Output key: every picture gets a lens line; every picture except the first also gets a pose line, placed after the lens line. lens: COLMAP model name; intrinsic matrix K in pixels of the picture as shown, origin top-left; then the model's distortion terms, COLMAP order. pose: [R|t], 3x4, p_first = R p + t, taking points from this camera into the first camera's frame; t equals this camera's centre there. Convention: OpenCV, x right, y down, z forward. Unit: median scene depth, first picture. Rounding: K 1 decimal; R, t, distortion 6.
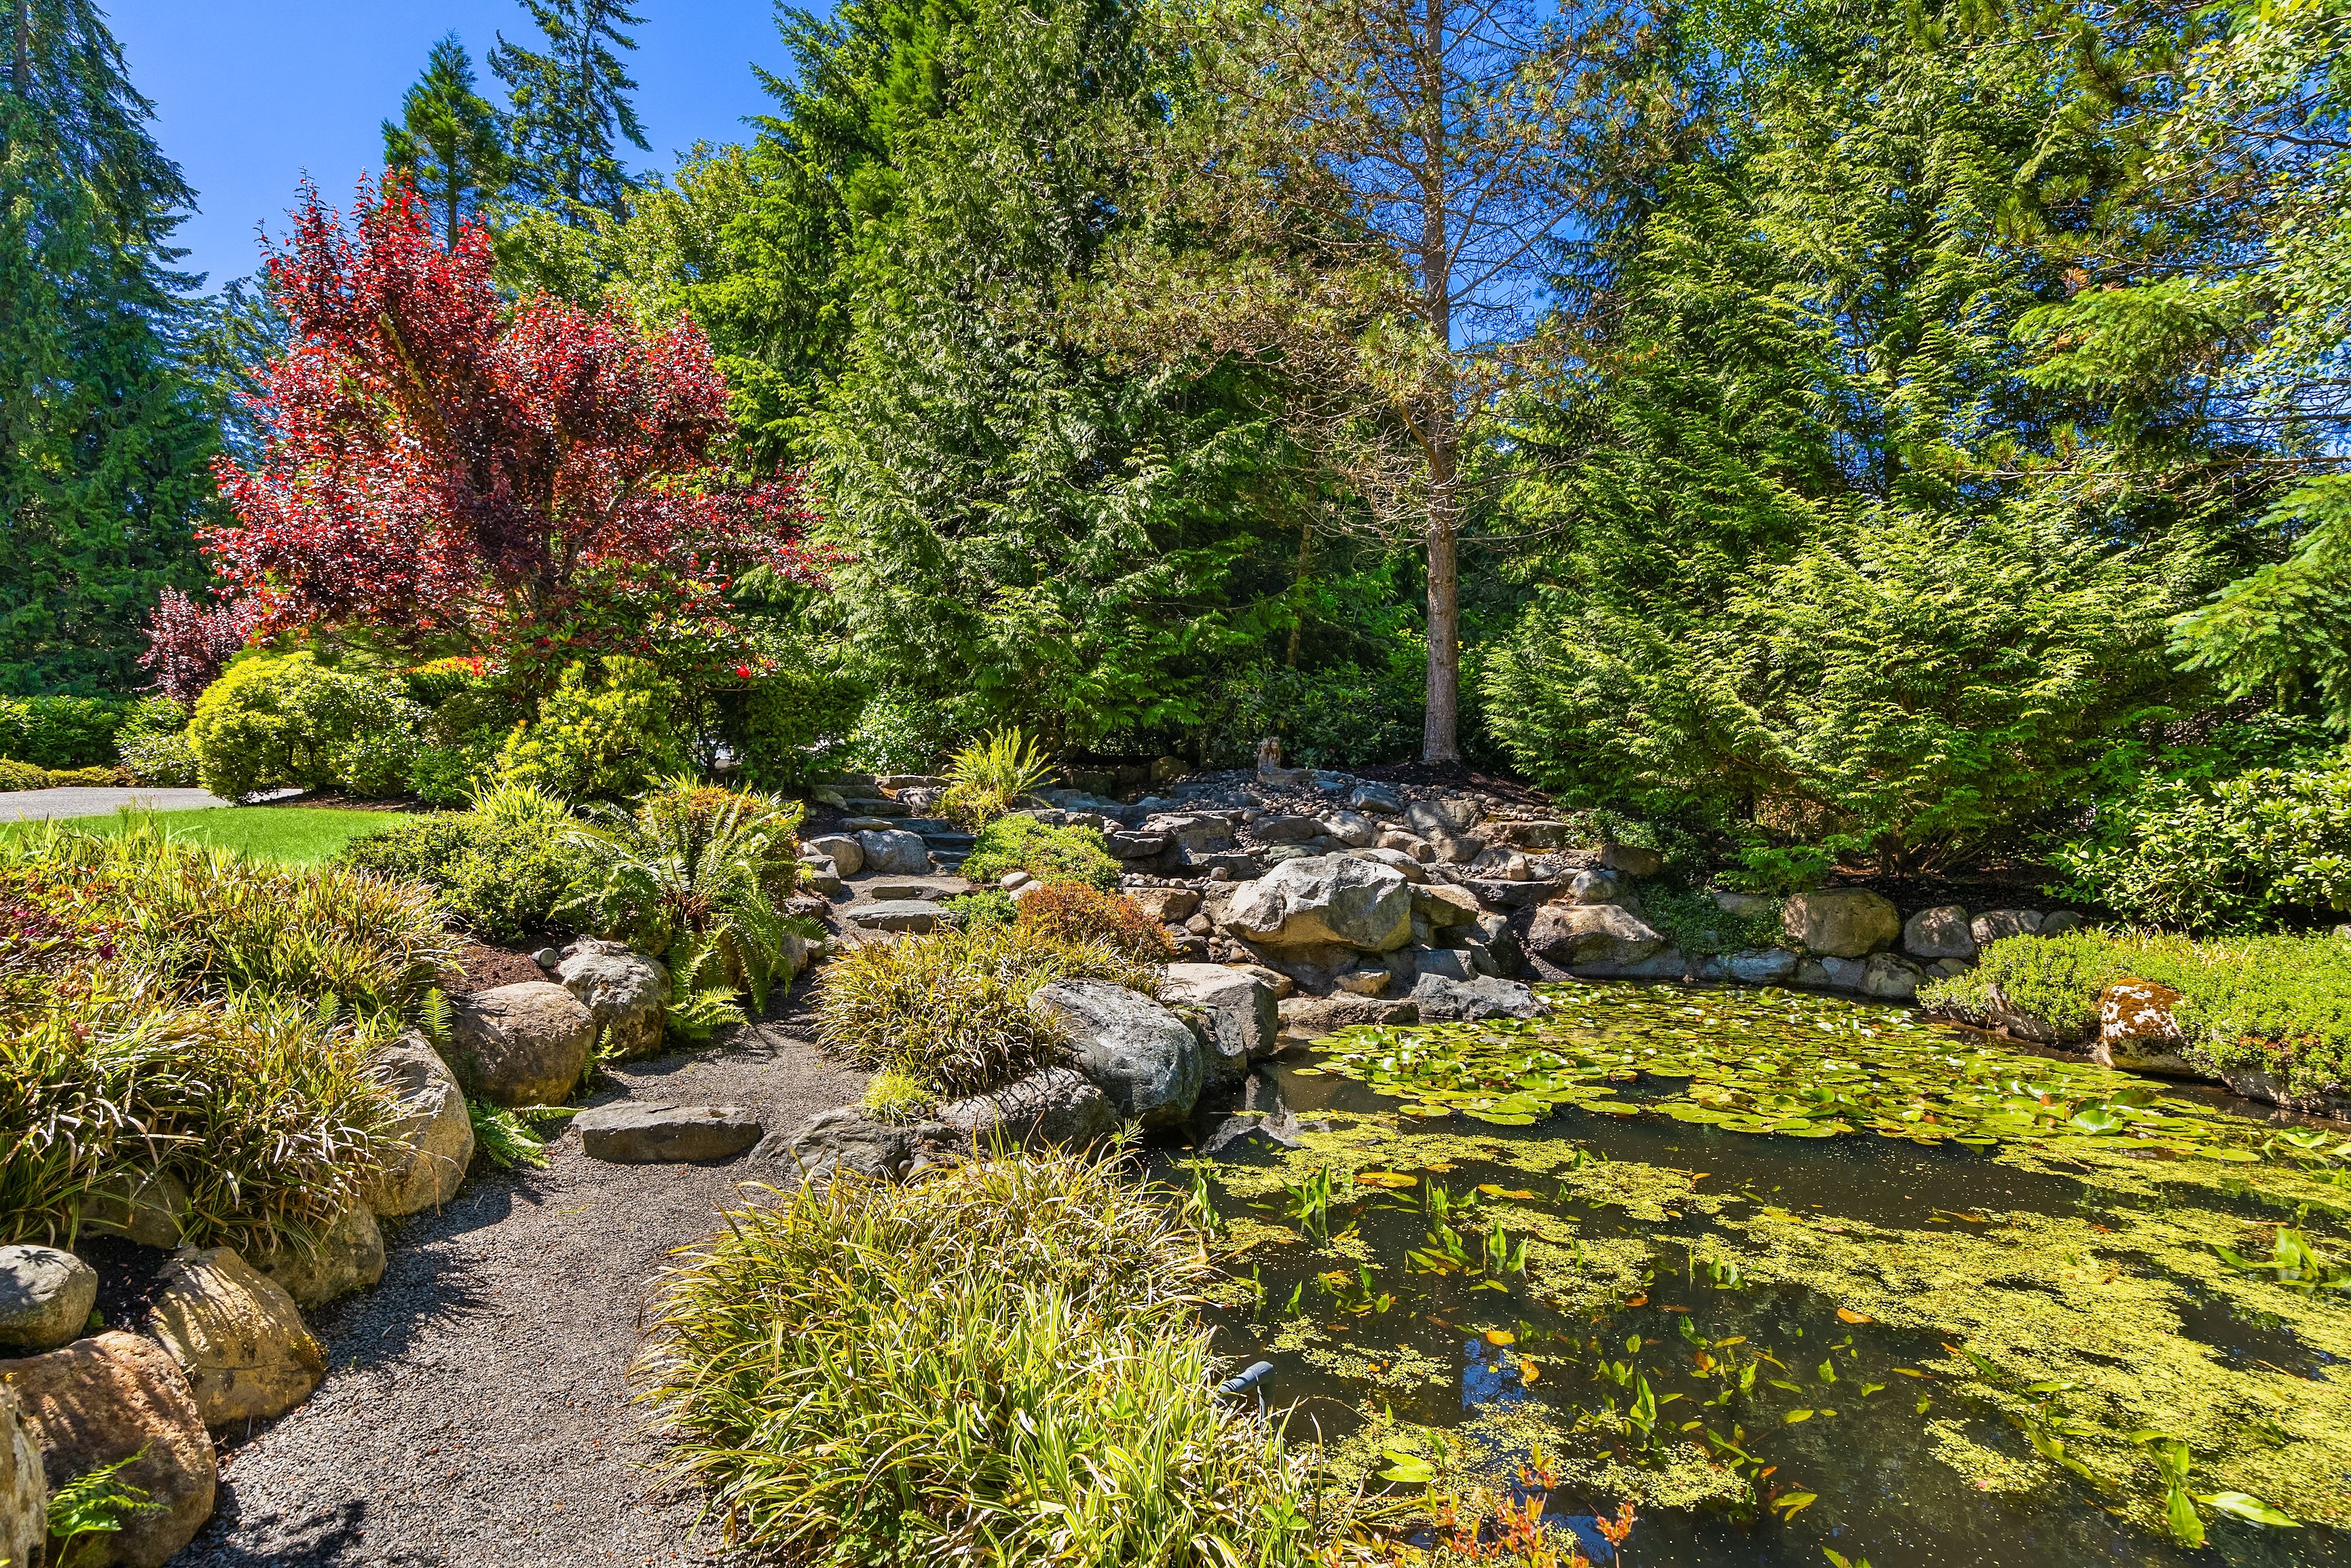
lens RADIAL K [[1199.8, 0, 1175.4], [0, 1199.8, 792.7], [0, 0, 1]] dist [0.005377, 0.002611]
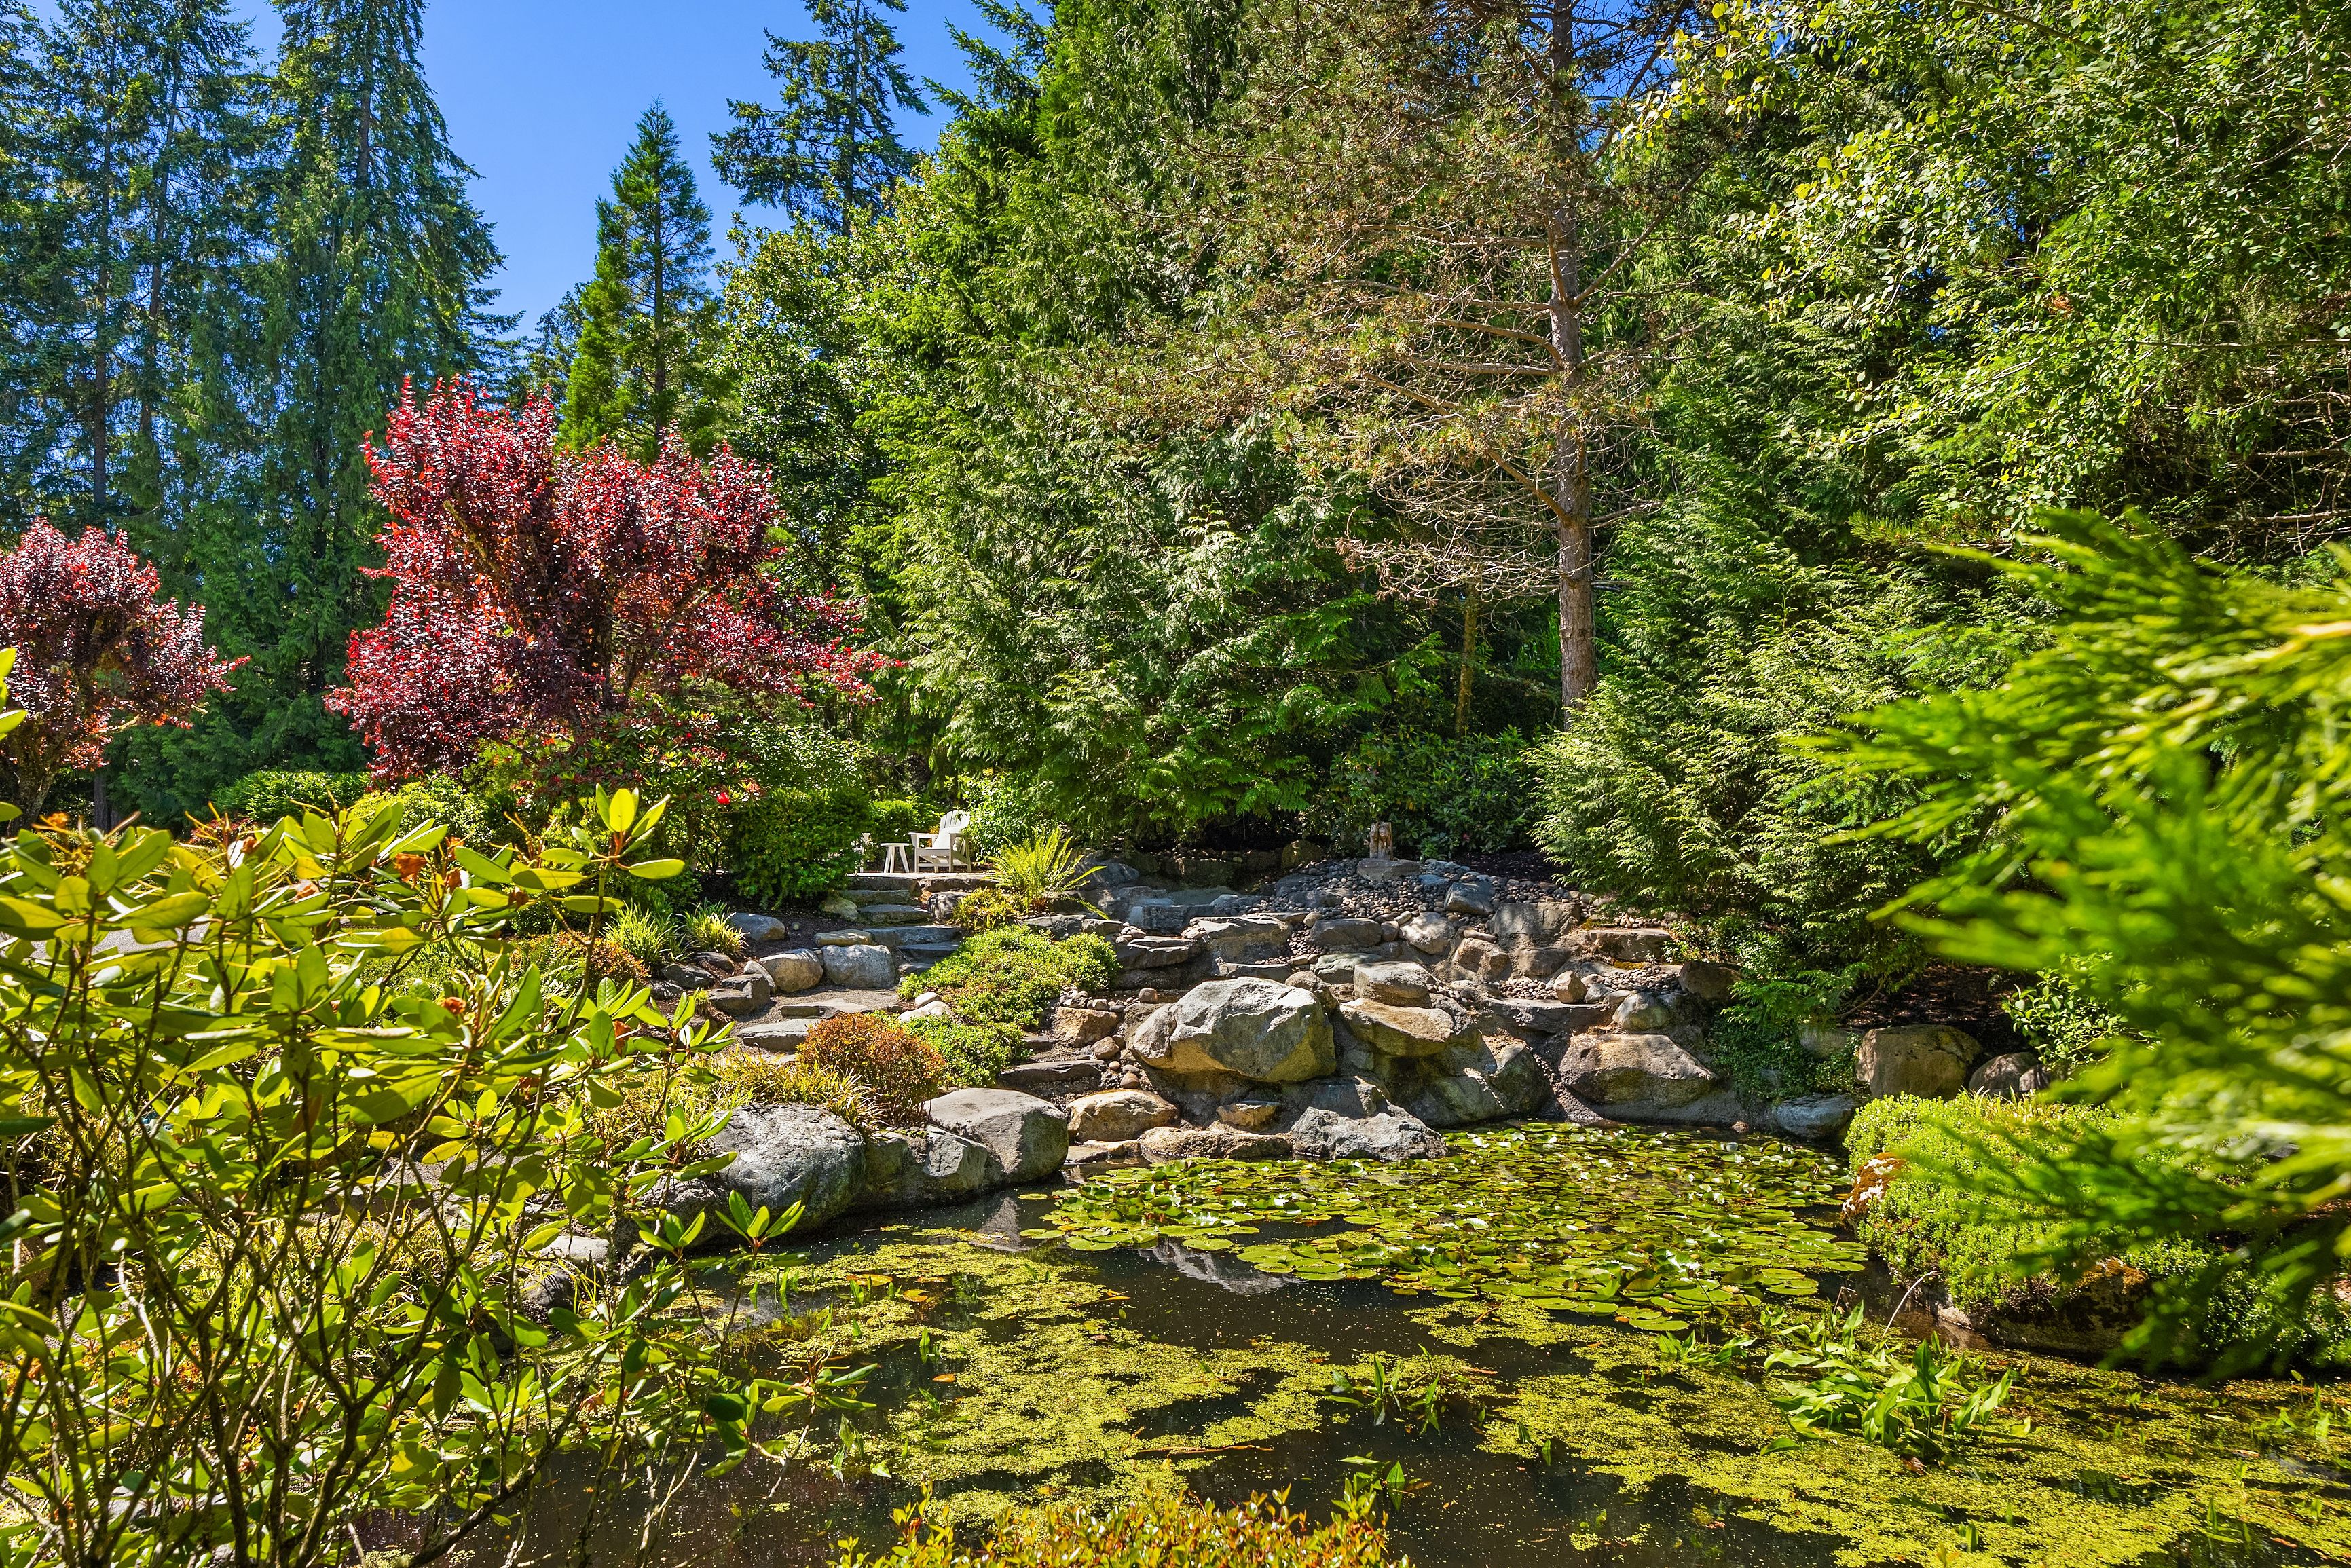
lens RADIAL K [[1637.2, 0, 1186.3], [0, 1637.2, 767.7], [0, 0, 1]] dist [0.012559, 0.001377]
pose [[0.944332, -0.022828, -0.328201, 0.436226], [0.012090, 0.999324, -0.034722, -0.060274], [0.328772, 0.028821, 0.943969, -0.214668]]
